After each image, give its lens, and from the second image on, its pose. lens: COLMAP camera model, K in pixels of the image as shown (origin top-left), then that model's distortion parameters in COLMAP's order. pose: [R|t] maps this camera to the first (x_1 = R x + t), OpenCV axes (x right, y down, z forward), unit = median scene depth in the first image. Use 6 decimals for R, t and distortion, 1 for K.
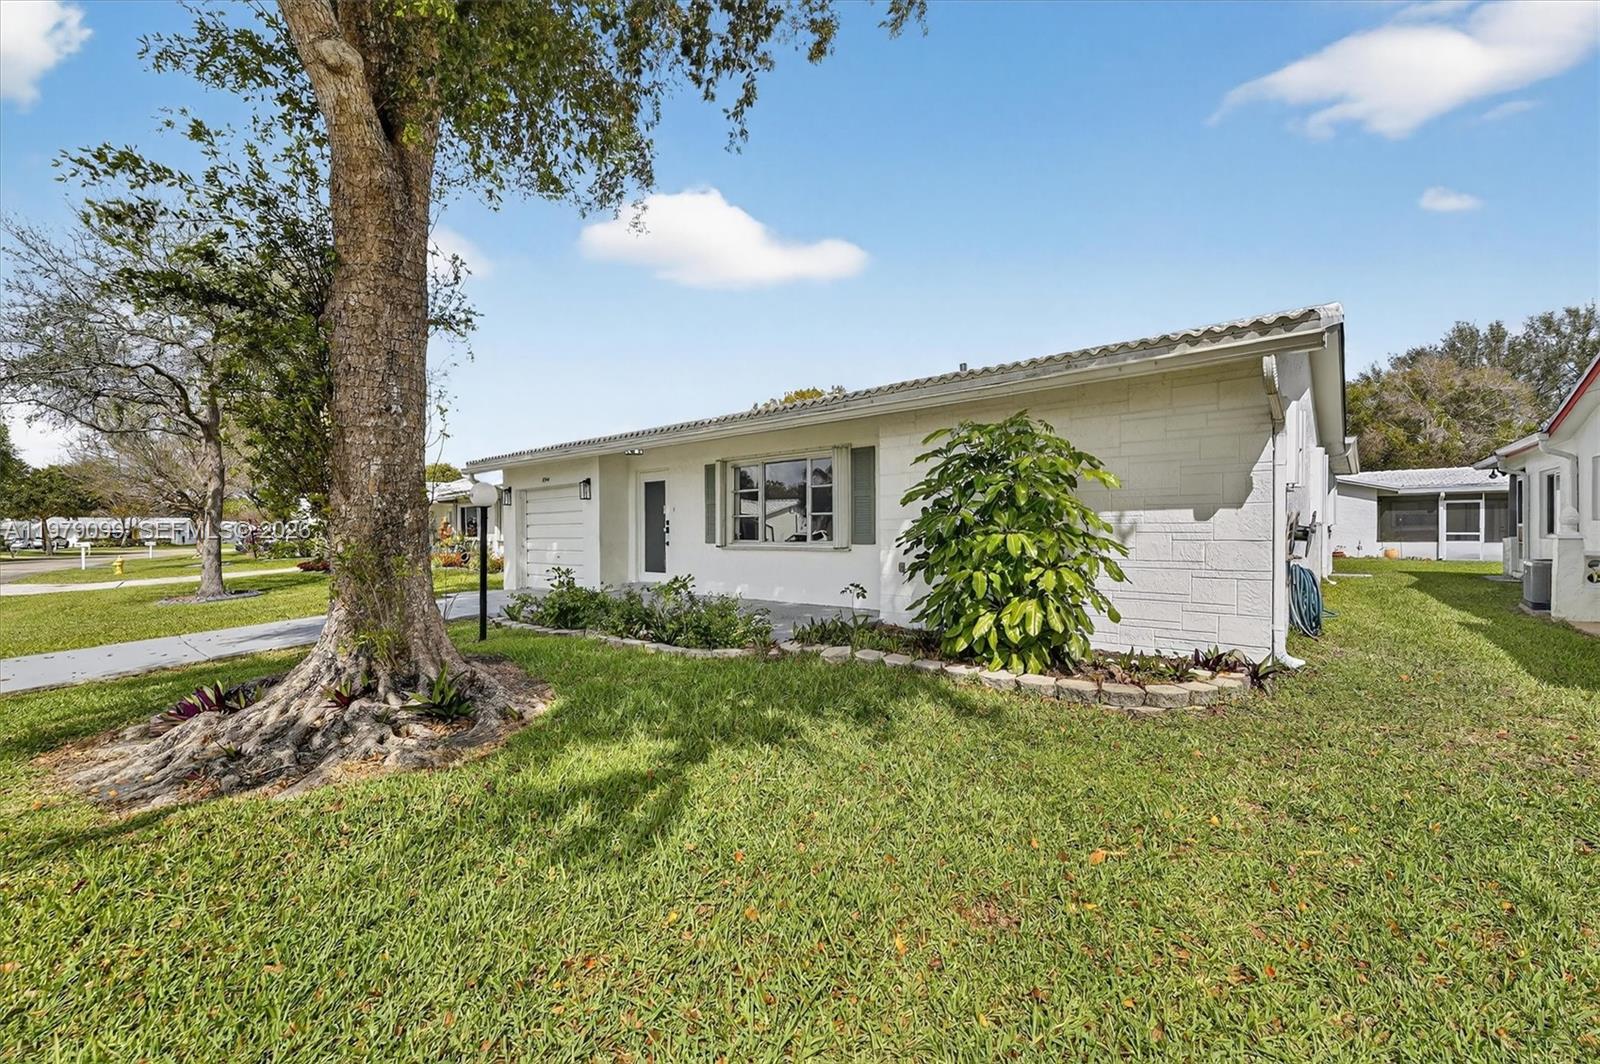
lens RADIAL K [[649.7, 0, 780.3], [0, 649.7, 530.6], [0, 0, 1]] dist [0.001385, 0.000022]
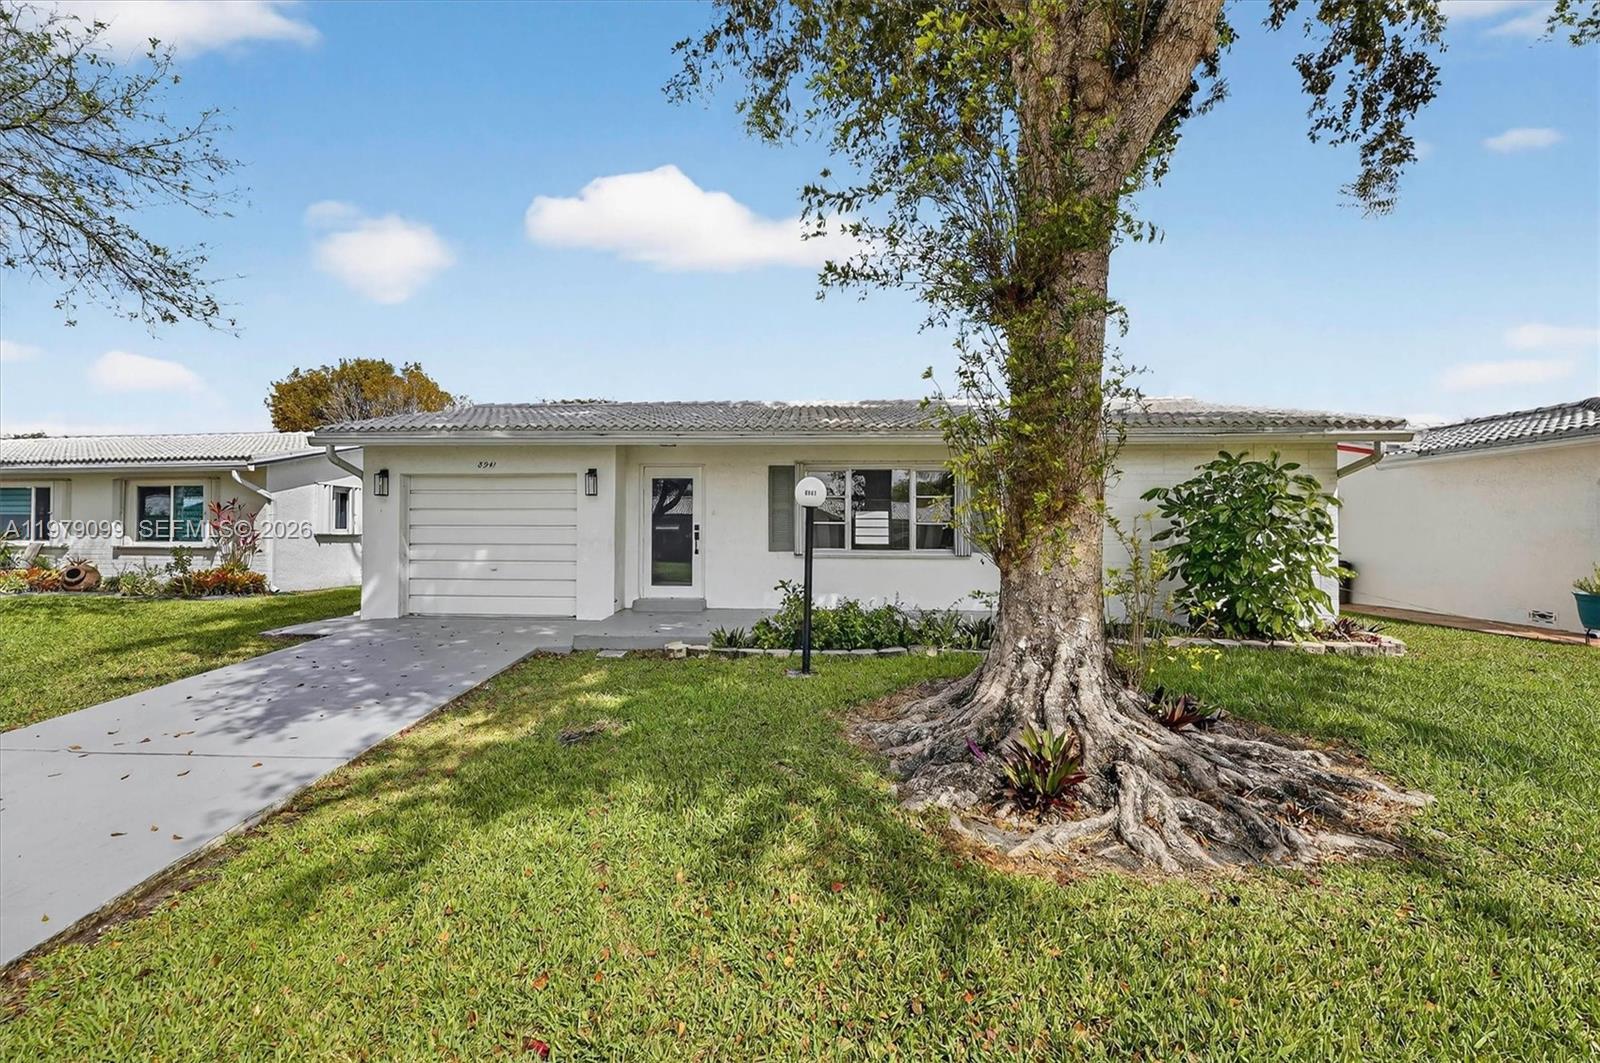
lens RADIAL K [[649.7, 0, 780.3], [0, 649.7, 530.1], [0, 0, 1]] dist [0.001385, 0.000022]
pose [[0.791708, 0.014706, 0.610722, -0.598608], [-0.011681, 0.999892, -0.008935, -0.001744], [-0.610788, -0.000060, 0.791794, 0.239724]]
